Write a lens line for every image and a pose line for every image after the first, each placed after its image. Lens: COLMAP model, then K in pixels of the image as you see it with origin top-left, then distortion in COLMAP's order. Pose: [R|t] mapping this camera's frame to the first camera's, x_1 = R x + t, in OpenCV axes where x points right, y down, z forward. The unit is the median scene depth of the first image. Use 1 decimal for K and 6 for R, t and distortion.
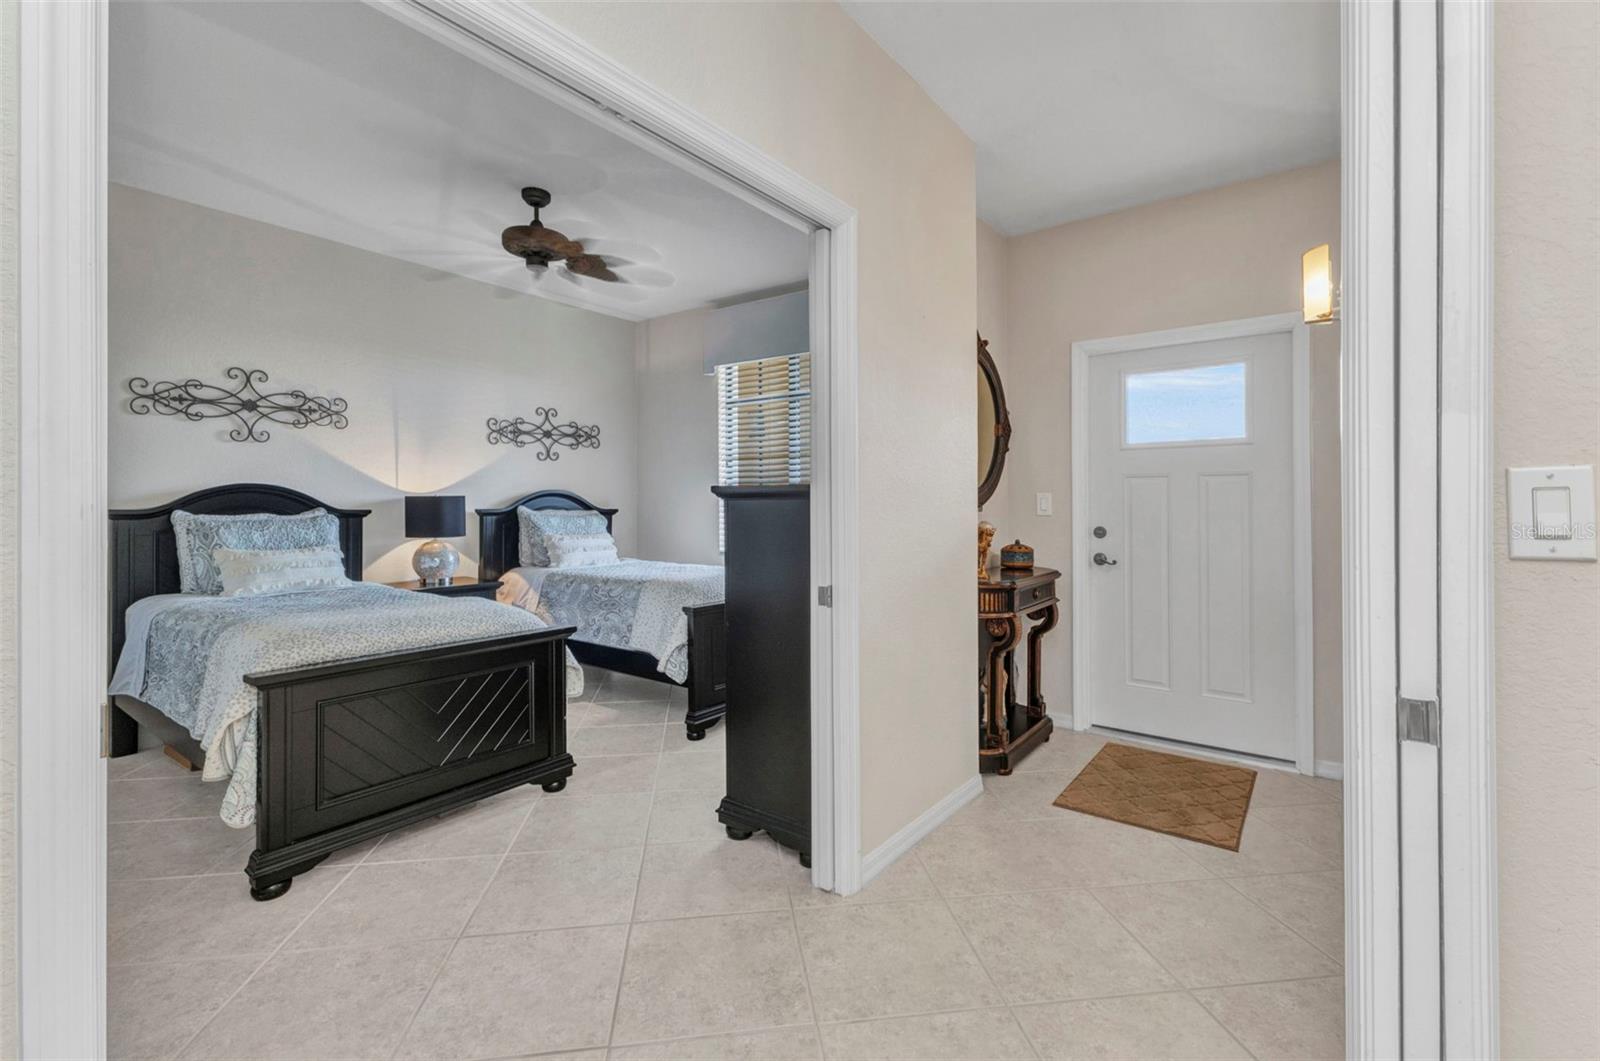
lens RADIAL K [[690.6, 0, 802.6], [0, 690.6, 519.8], [0, 0, 1]] dist [0.015284, 0.001757]
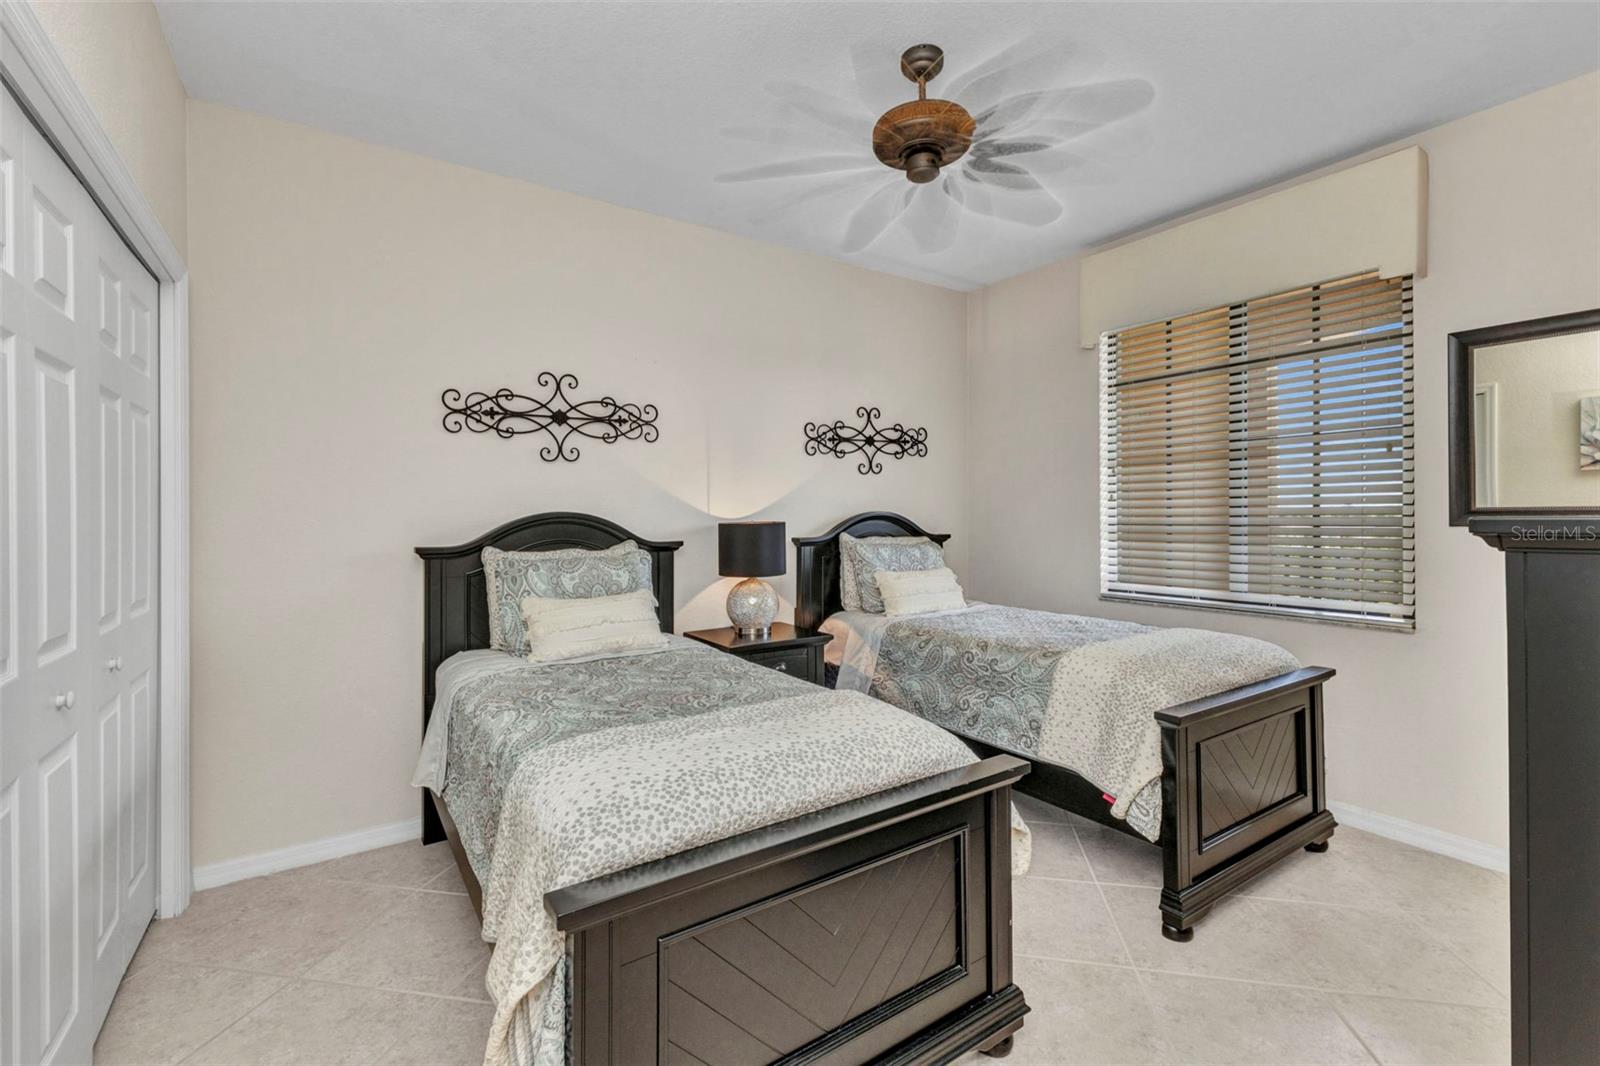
lens RADIAL K [[690.6, 0, 800.0], [0, 690.6, 524.0], [0, 0, 1]] dist [0.015284, 0.001757]
pose [[0.943035, -0.006430, -0.332633, -0.242327], [0.002788, 0.999931, -0.011424, -0.026898], [0.332683, 0.009846, 0.942987, 0.310765]]
